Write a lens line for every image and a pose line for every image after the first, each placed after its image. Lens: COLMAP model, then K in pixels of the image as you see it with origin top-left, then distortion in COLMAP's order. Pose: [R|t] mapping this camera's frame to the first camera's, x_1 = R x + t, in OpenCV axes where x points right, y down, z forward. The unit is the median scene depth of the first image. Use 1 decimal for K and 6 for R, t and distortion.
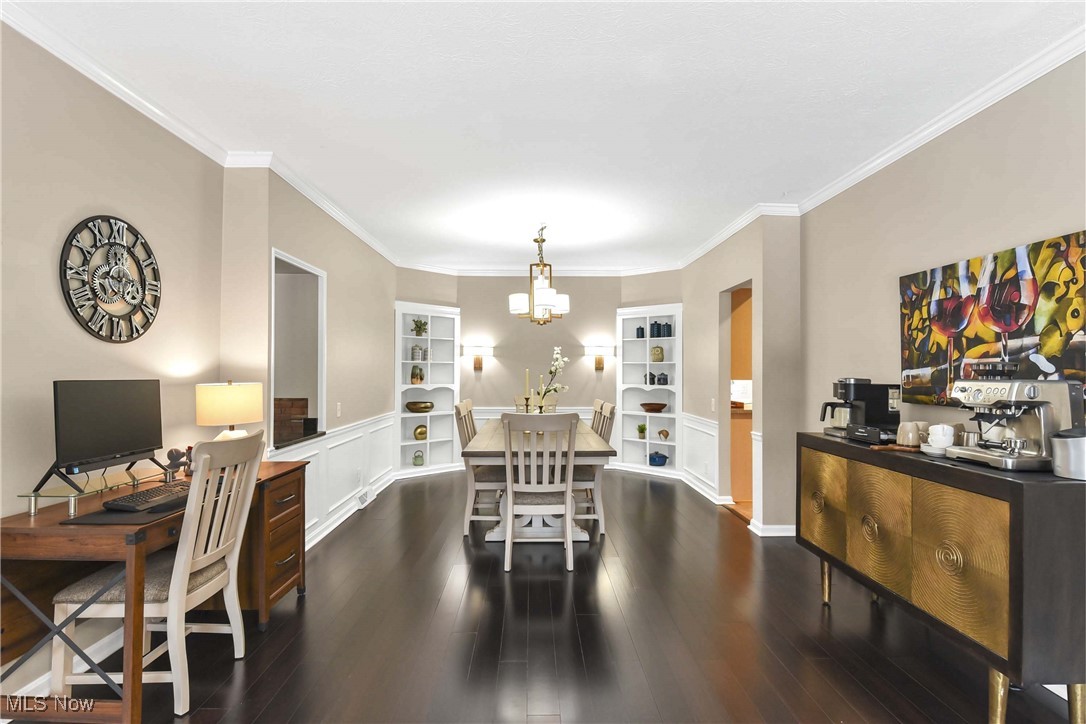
lens RADIAL K [[536.5, 0, 546.9], [0, 536.5, 361.6], [0, 0, 1]] dist [-0.002253, -0.004038]
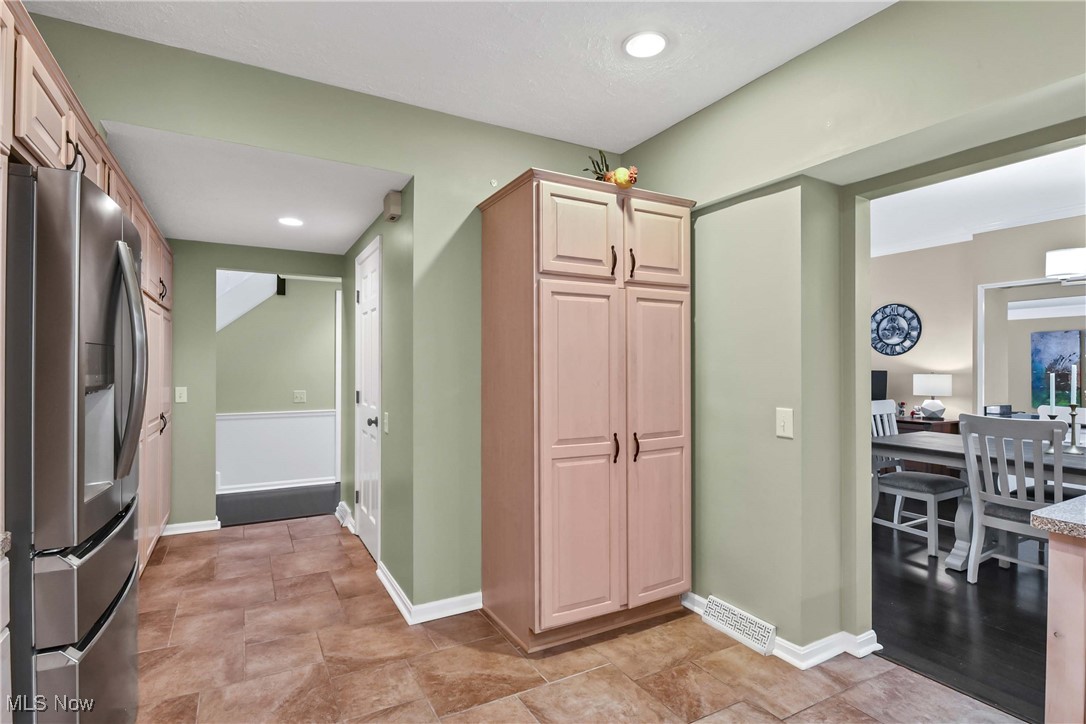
lens RADIAL K [[536.5, 0, 537.5], [0, 536.5, 364.5], [0, 0, 1]] dist [-0.002253, -0.004038]
pose [[-0.886837, -0.005467, -0.462050, 1.106425], [0.003747, 0.999812, -0.019020, 0.029189], [0.462067, -0.018599, -0.886650, 1.520203]]
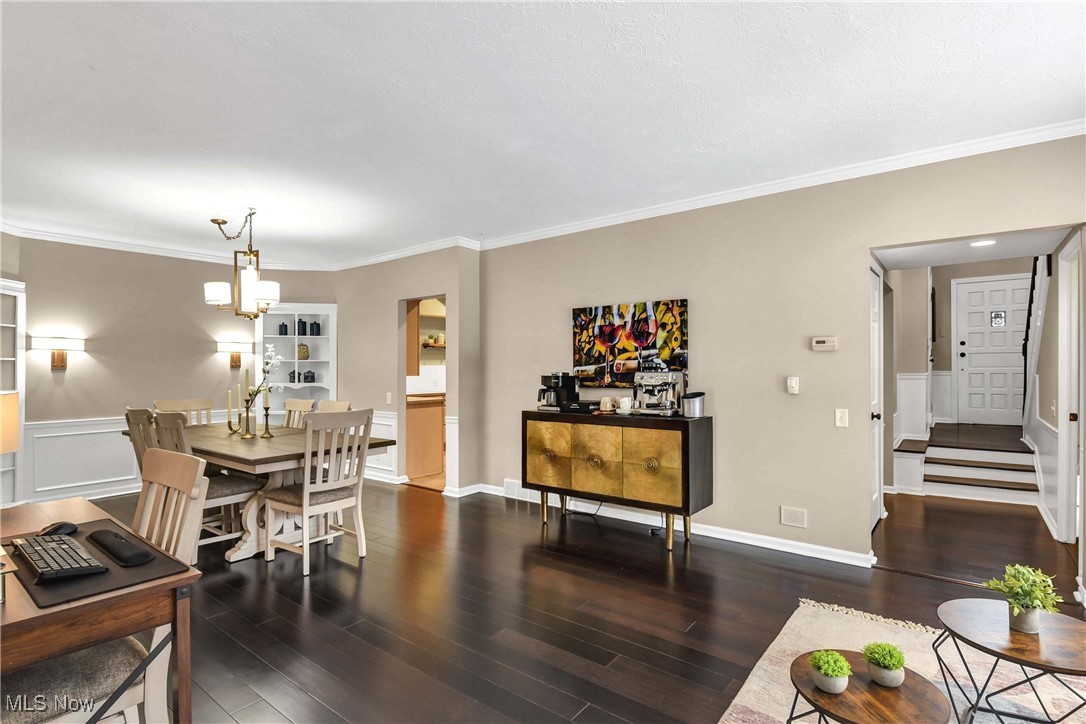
lens RADIAL K [[521.1, 0, 547.4], [0, 521.1, 361.9], [0, 0, 1]] dist [-0.007434, -0.001571]
pose [[0.637224, 0.002034, 0.770676, -0.457634], [-0.006777, 0.999973, 0.002964, -0.002602], [-0.770649, -0.007111, 0.637220, 0.053752]]
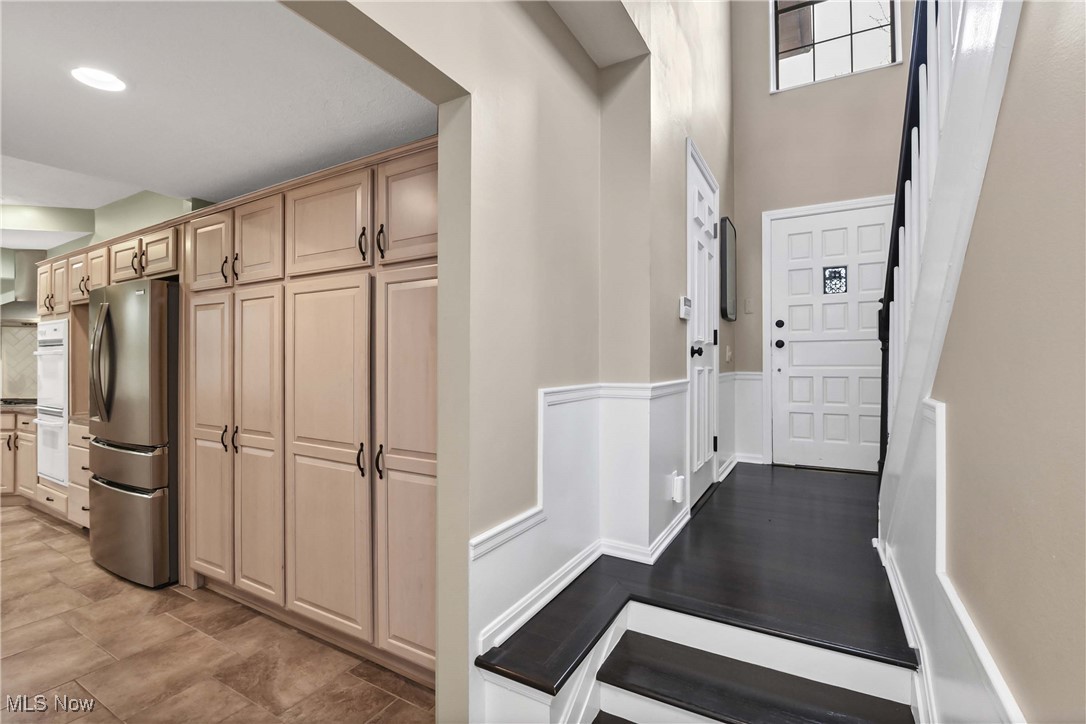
lens RADIAL K [[487.8, 0, 538.8], [0, 487.8, 359.0], [0, 0, 1]] dist [-0.016725, -0.005581]
pose [[0.516270, 0.004368, 0.856415, 0.908933], [-0.012806, 0.999915, 0.002620, 0.001978], [-0.856330, -0.012320, 0.516282, -0.003796]]
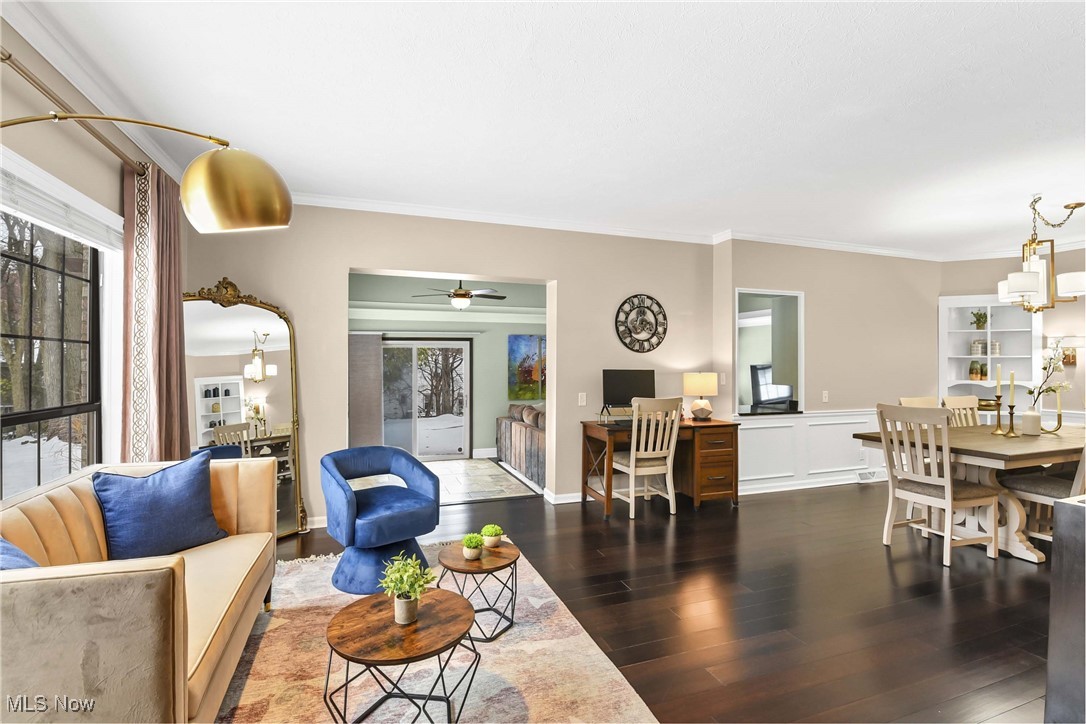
lens RADIAL K [[487.8, 0, 535.8], [0, 487.8, 361.3], [0, 0, 1]] dist [-0.016725, -0.005581]
pose [[0.298607, -0.007695, -0.954345, 0.588083], [0.014971, 0.999882, -0.003377, 0.000144], [0.954259, -0.013280, 0.298687, 0.005180]]
